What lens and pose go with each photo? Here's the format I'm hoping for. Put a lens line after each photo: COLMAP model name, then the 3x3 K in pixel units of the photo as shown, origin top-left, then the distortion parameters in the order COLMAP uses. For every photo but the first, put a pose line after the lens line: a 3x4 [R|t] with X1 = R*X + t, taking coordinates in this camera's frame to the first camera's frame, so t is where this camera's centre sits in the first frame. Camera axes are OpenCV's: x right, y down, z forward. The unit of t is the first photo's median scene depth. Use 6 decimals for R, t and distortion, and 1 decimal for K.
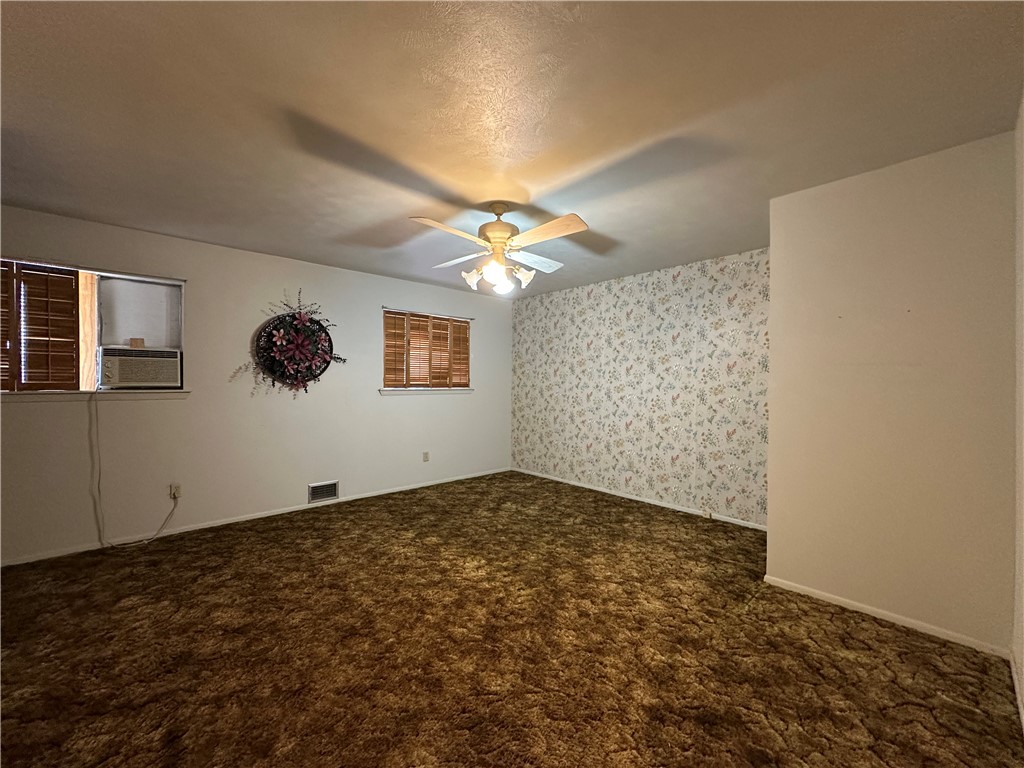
lens RADIAL K [[406.8, 0, 513.6], [0, 406.8, 385.2], [0, 0, 1]] dist [-0.003720, 0.001210]
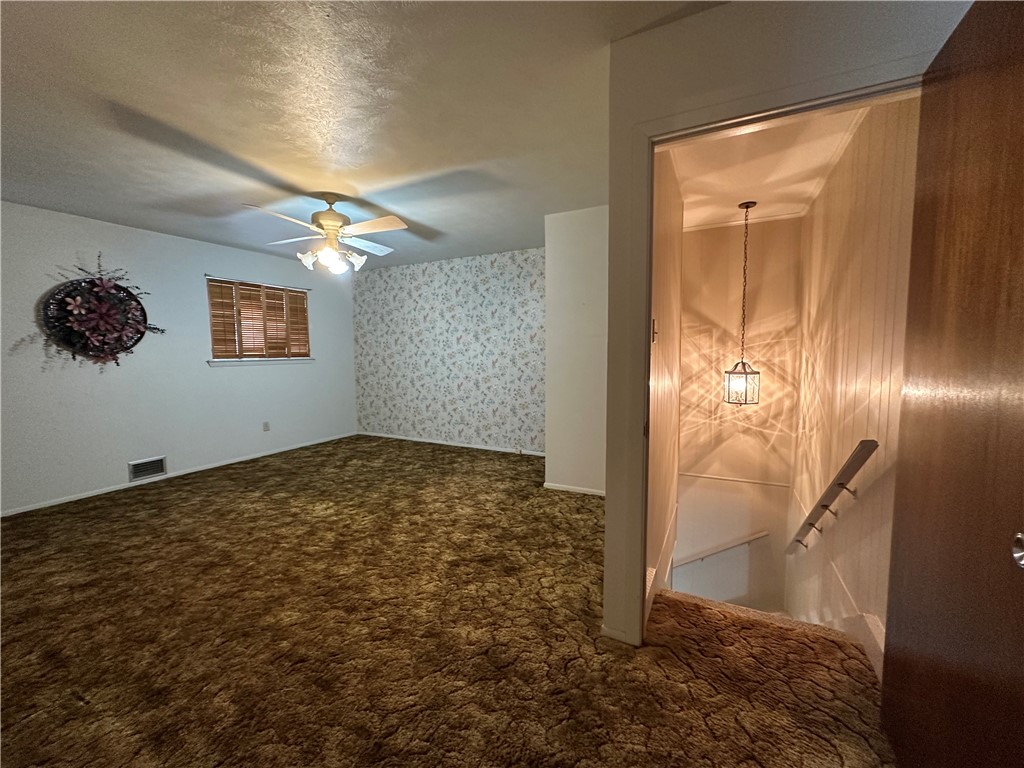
lens RADIAL K [[406.8, 0, 511.0], [0, 406.8, 384.0], [0, 0, 1]] dist [-0.003720, 0.001210]
pose [[0.938934, -0.042108, 0.341511, 0.023483], [0.016470, 0.996846, 0.077628, 0.003000], [-0.343703, -0.067263, 0.936666, -0.227908]]
